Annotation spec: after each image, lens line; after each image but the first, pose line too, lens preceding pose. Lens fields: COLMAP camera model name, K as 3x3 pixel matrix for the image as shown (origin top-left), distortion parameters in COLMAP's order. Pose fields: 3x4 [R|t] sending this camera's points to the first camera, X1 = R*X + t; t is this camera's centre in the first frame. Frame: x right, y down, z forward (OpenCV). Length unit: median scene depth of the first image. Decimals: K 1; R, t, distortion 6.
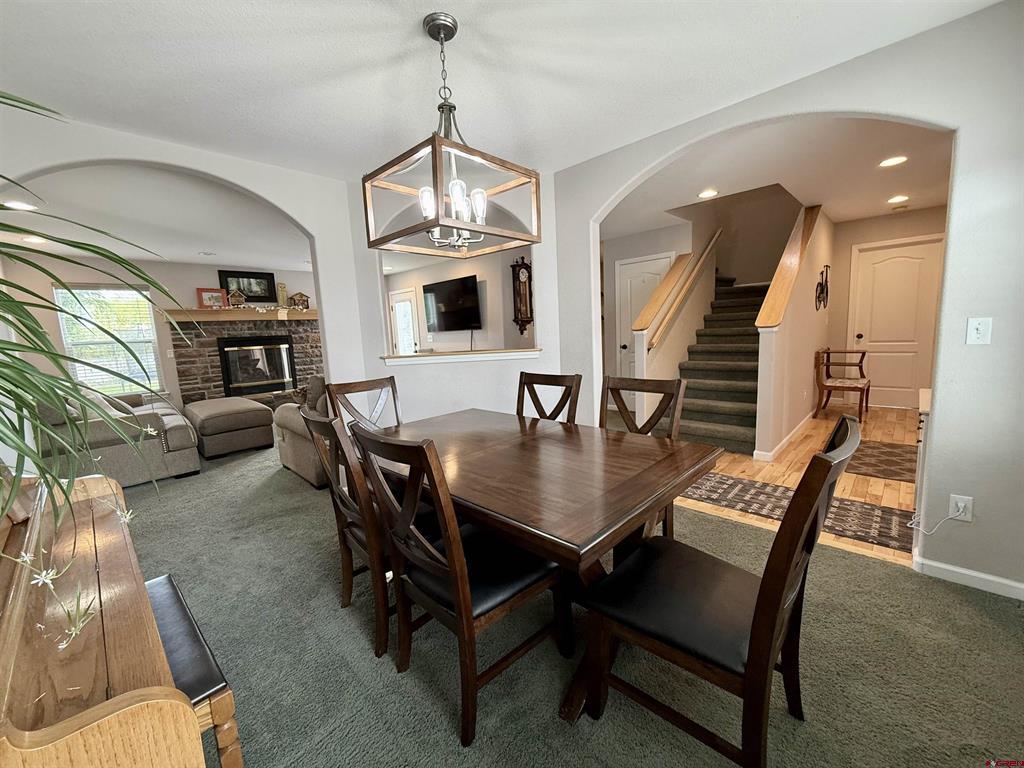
lens RADIAL K [[409.4, 0, 514.6], [0, 409.4, 384.1], [0, 0, 1]] dist [0.000726, 0.000070]
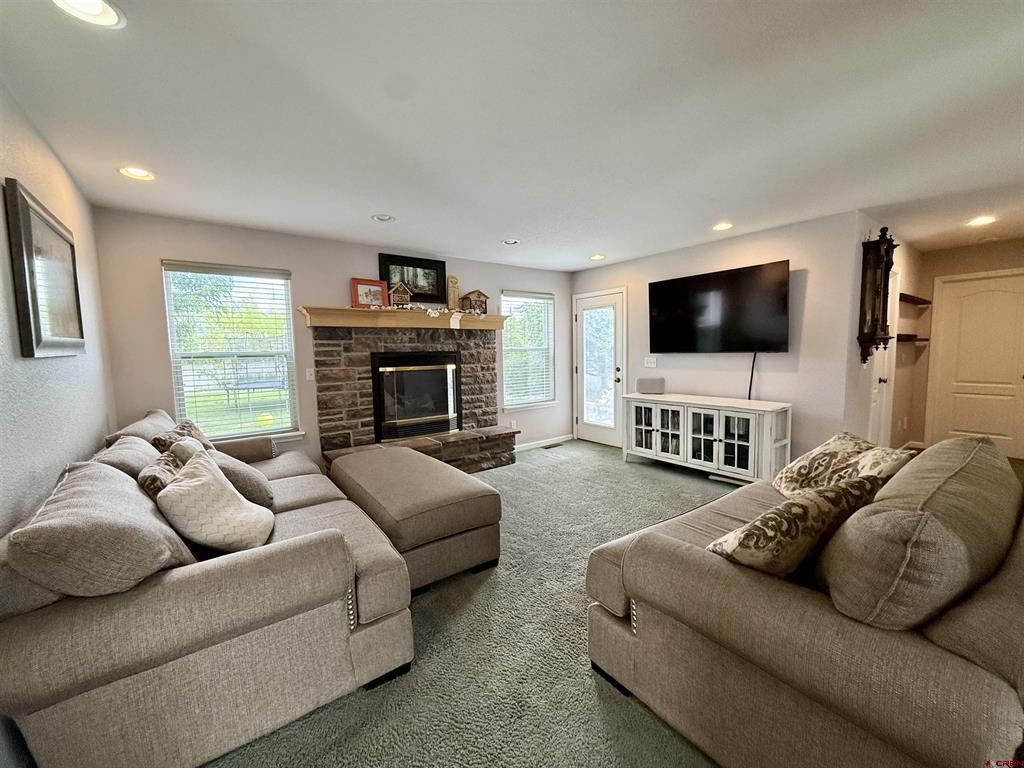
lens RADIAL K [[409.4, 0, 514.6], [0, 409.4, 384.1], [0, 0, 1]] dist [0.000726, 0.000070]
pose [[0.988592, 0.042688, -0.144439, -0.401720], [-0.049072, 0.997956, -0.040925, -0.045881], [0.142397, 0.047546, 0.988667, 0.377826]]
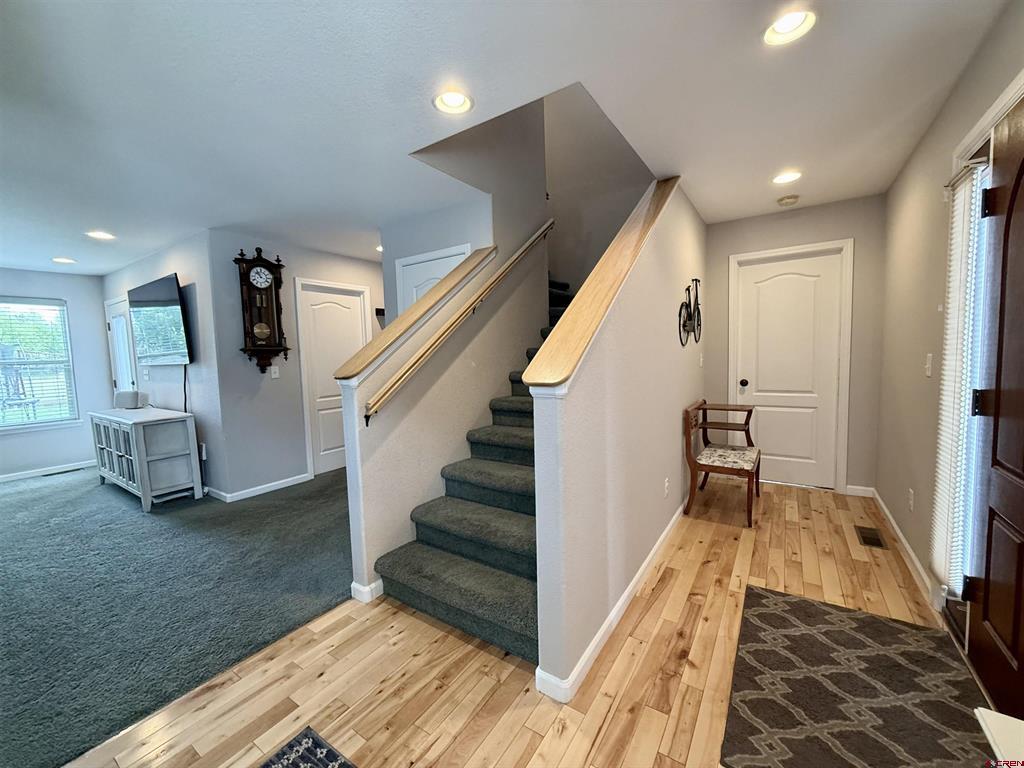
lens RADIAL K [[409.4, 0, 514.6], [0, 409.4, 384.1], [0, 0, 1]] dist [0.000726, 0.000070]
pose [[0.983315, 0.006639, 0.181790, 0.291815], [0.005196, 0.997901, -0.064550, -0.064990], [-0.181837, 0.064418, 0.981216, 0.340797]]
